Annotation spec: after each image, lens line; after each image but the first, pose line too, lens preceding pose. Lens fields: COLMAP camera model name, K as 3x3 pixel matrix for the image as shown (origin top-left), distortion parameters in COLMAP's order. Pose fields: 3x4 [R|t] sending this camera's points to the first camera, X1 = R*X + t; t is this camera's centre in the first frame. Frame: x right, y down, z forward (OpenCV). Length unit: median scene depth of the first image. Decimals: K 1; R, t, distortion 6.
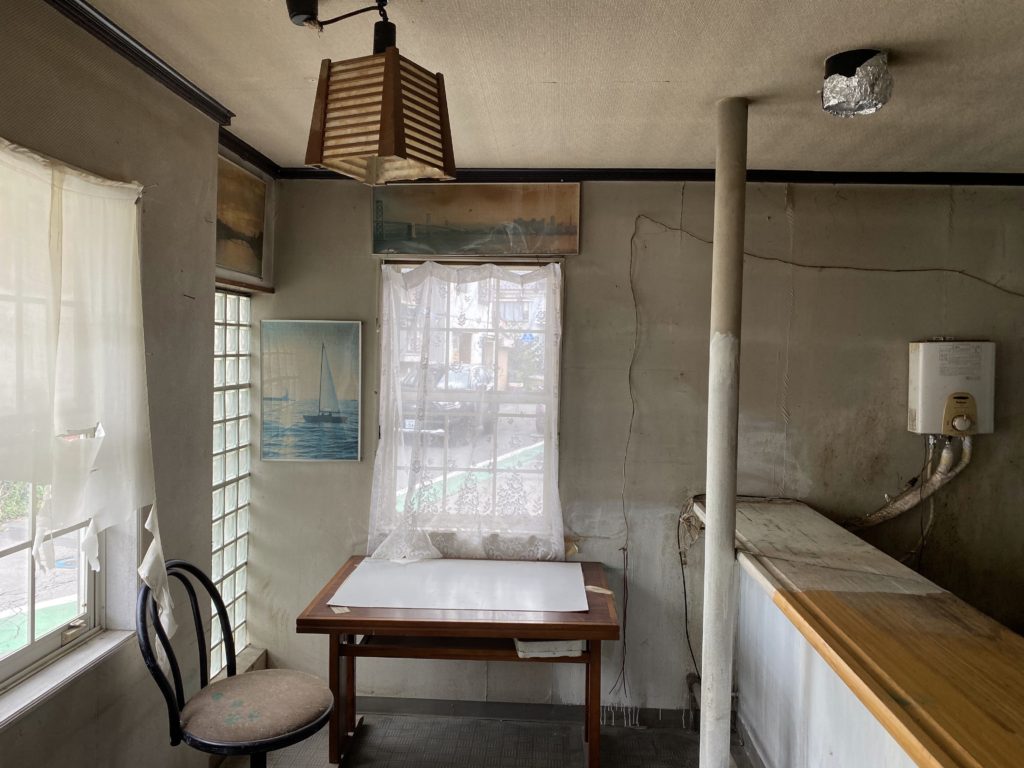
lens RADIAL K [[789.0, 0, 504.7], [0, 789.0, 358.8], [0, 0, 1]] dist [0.019440, -0.019811]
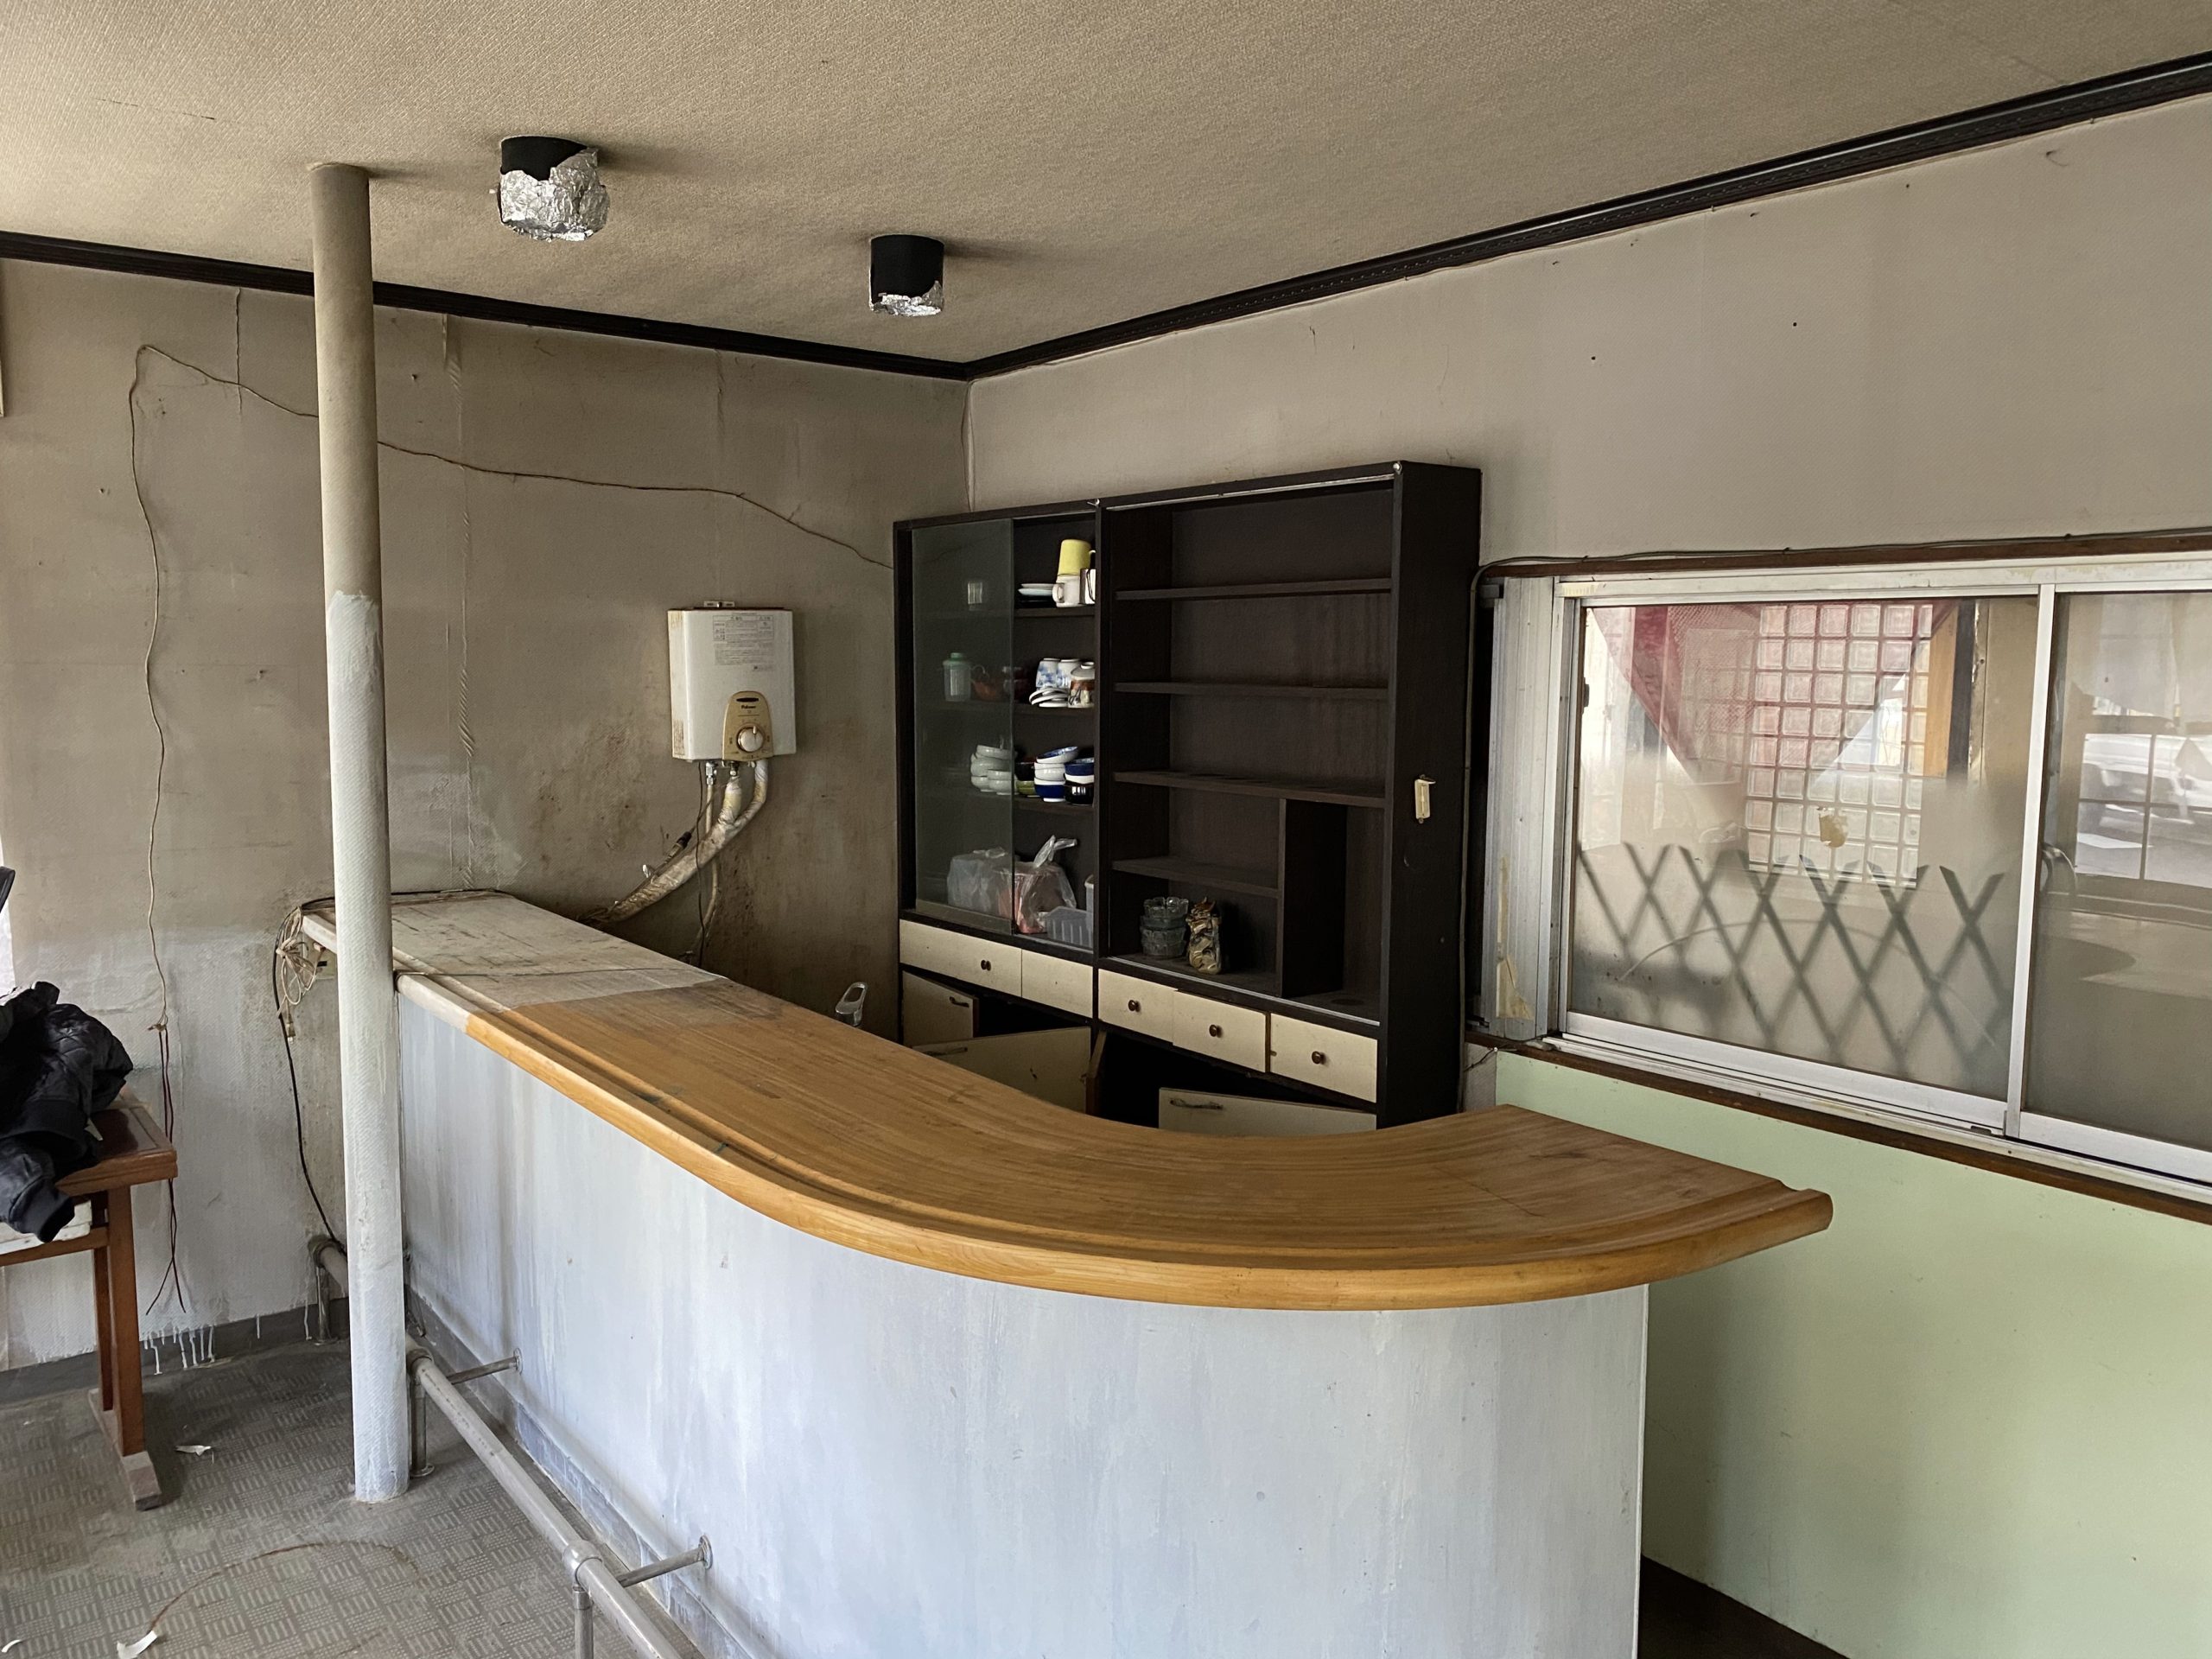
lens RADIAL K [[1704.3, 0, 1108.2], [0, 1704.3, 827.2], [0, 0, 1]] dist [0.019440, -0.019811]
pose [[0.762478, -0.083408, 0.641616, -0.077764], [0.015486, 0.993724, 0.110779, 0.005007], [-0.646829, -0.074530, 0.758984, -0.207971]]
